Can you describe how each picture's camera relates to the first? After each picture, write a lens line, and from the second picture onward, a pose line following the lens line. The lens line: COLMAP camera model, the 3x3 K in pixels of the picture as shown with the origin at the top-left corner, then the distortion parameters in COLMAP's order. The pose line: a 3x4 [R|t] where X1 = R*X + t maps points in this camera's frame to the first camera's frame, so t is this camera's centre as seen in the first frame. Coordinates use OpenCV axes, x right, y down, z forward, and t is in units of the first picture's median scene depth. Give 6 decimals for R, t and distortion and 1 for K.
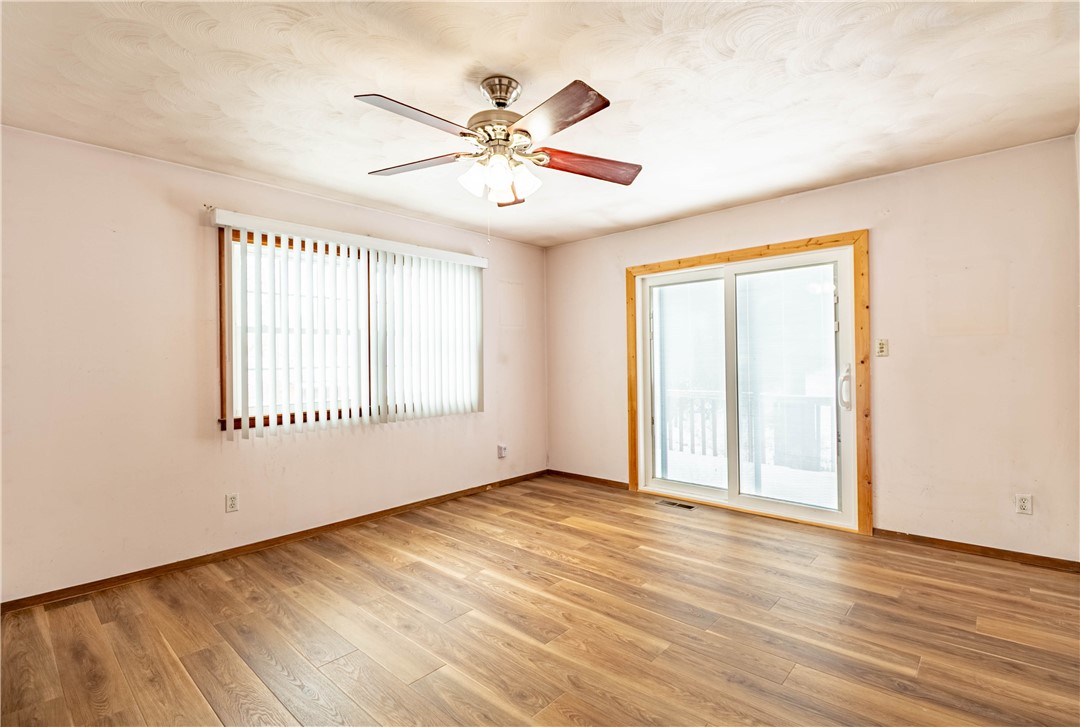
lens RADIAL K [[503.5, 0, 540.1], [0, 503.5, 360.7], [0, 0, 1]] dist [0.000116, 0.000019]
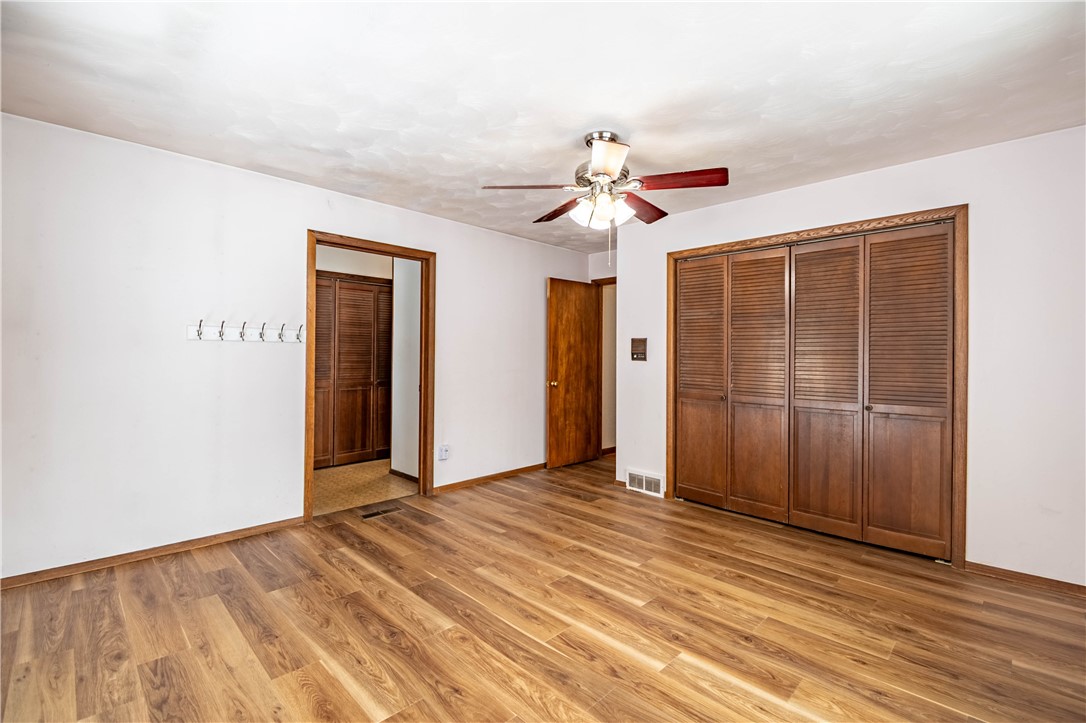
lens RADIAL K [[480.8, 0, 543.0], [0, 480.8, 357.2], [0, 0, 1]] dist [-0.021026, -0.001706]
pose [[-0.999225, 0.005679, 0.038954, 0.021397], [0.005785, 0.999980, 0.002608, -0.000880], [-0.038938, 0.002832, -0.999238, 1.997889]]
